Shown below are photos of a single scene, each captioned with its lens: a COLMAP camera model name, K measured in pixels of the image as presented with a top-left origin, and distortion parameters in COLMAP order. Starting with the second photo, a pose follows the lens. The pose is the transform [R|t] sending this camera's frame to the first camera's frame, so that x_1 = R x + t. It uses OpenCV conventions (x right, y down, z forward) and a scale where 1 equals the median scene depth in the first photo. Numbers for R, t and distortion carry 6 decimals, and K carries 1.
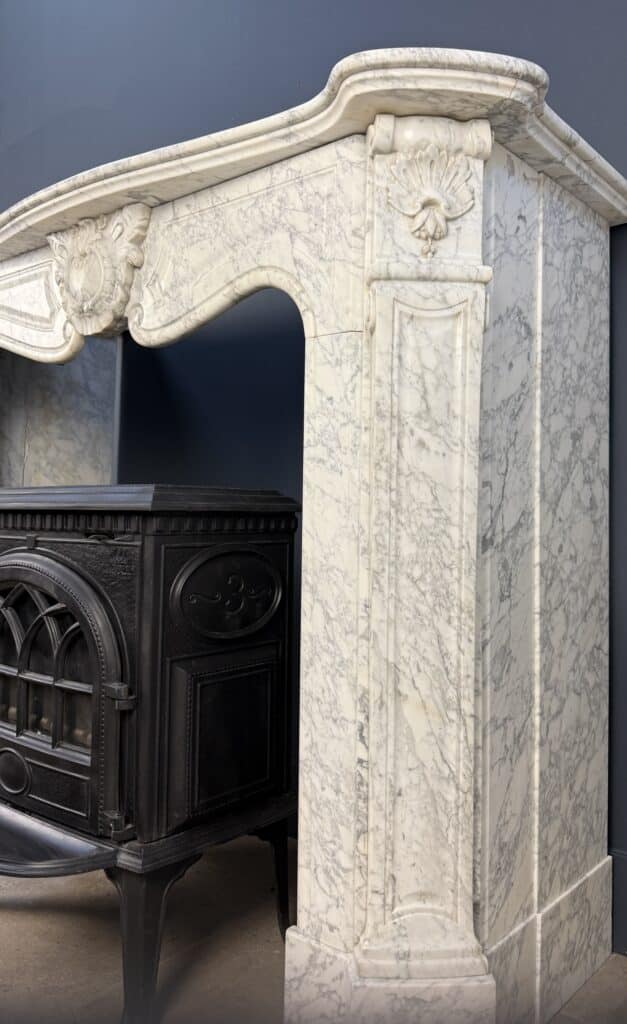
lens RADIAL K [[807.1, 0, 312.7], [0, 807.1, 469.7], [0, 0, 1]] dist [0.179853, -0.406438]
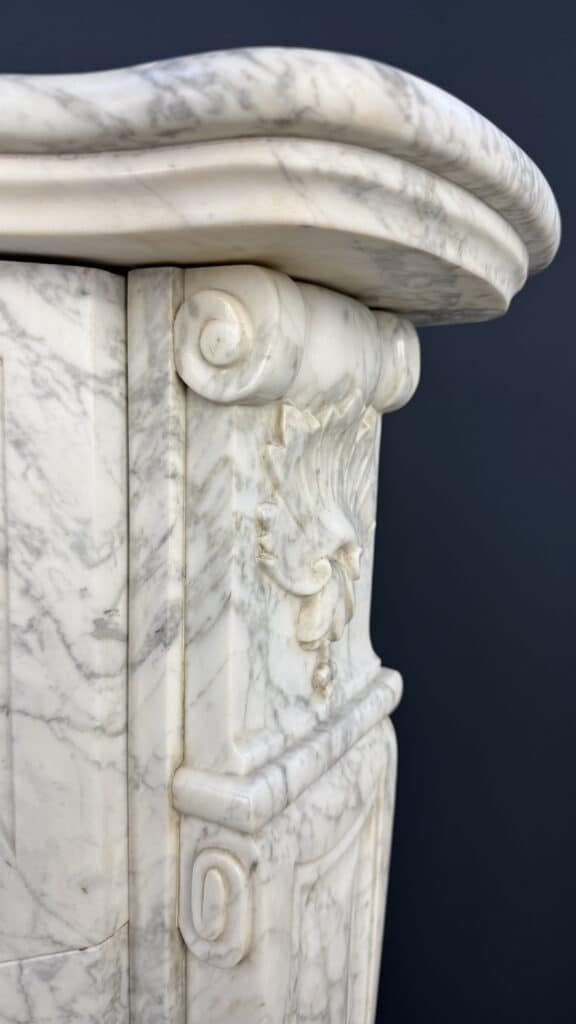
lens RADIAL K [[769.8, 0, 332.3], [0, 769.8, 520.2], [0, 0, 1]] dist [0.044268, -0.124107]
pose [[0.499293, -0.120953, 0.857949, -0.136896], [-0.066331, 0.981966, 0.177038, -0.382816], [-0.863890, -0.145303, 0.482266, 0.812867]]
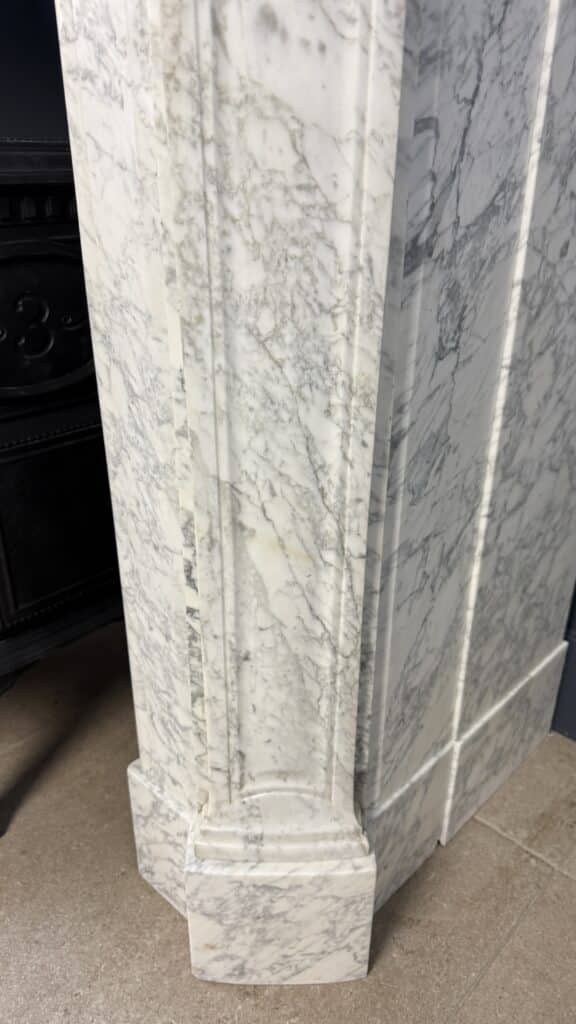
lens RADIAL K [[737.3, 0, 286.9], [0, 737.3, 527.8], [0, 0, 1]] dist [0.007154, -0.041783]
pose [[0.998213, 0.014752, -0.057914, 0.160853], [0.015632, 0.870865, 0.491273, 0.011088], [0.057682, -0.491301, 0.869078, 0.506966]]
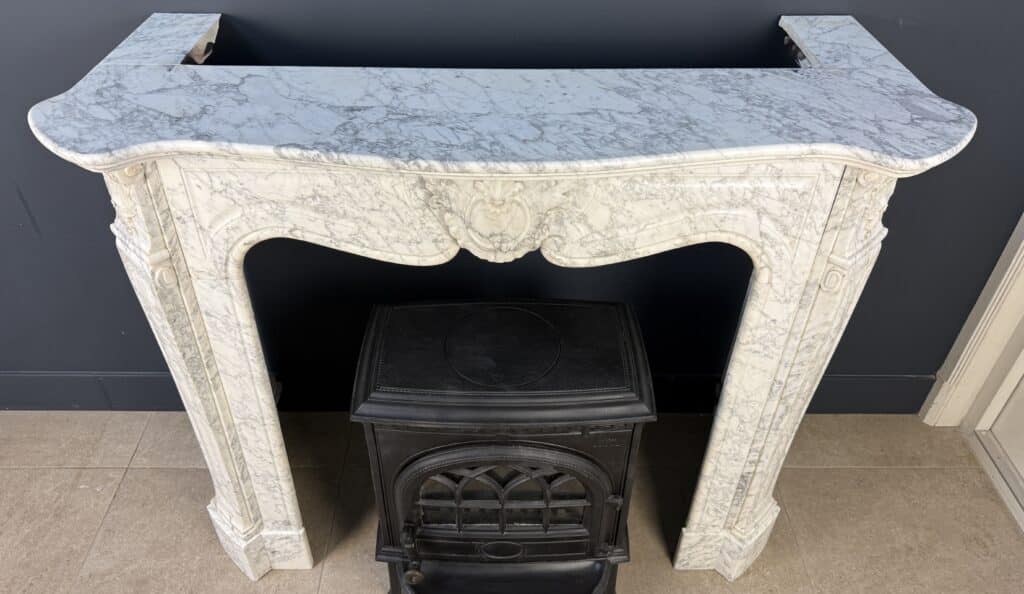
lens RADIAL K [[755.6, 0, 504.1], [0, 755.6, 308.9], [0, 0, 1]] dist [0.205922, -0.522011]
pose [[0.764042, -0.424310, 0.486005, -1.004955], [-0.028806, 0.730115, 0.682717, -1.027879], [-0.644523, -0.535624, 0.545616, 0.588925]]
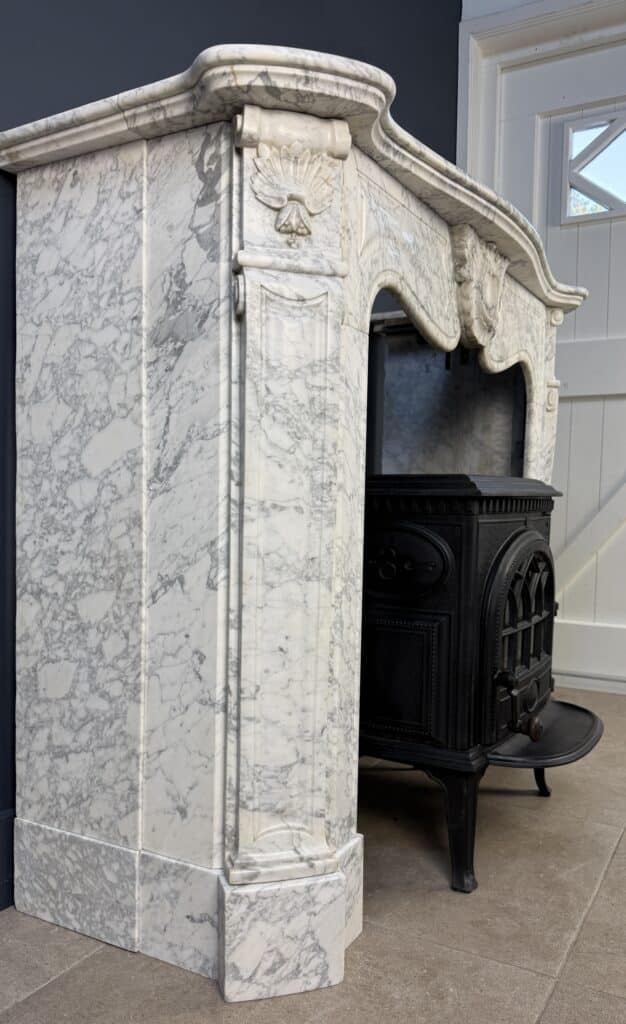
lens RADIAL K [[803.8, 0, 315.4], [0, 803.8, 577.3], [0, 0, 1]] dist [0.071722, -0.175423]
pose [[-0.185152, -0.111034, 0.976417, -1.852647], [-0.072493, 0.992432, 0.099109, 0.087880], [-0.980032, -0.052433, -0.191800, 1.912502]]
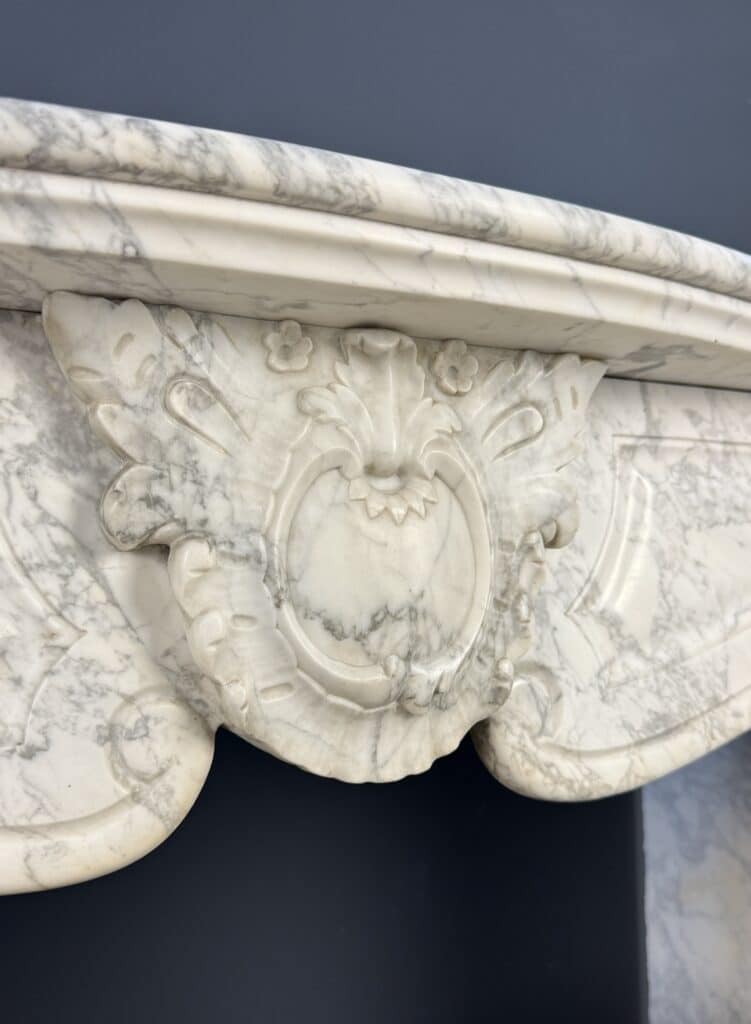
lens RADIAL K [[941.0, 0, 374.6], [0, 941.0, 548.6], [0, 0, 1]] dist [0.136902, -0.377663]
pose [[0.350751, 0.014617, 0.936355, -0.730551], [-0.016989, 0.999813, -0.009243, -0.311277], [-0.936315, -0.012666, 0.350933, 1.196598]]
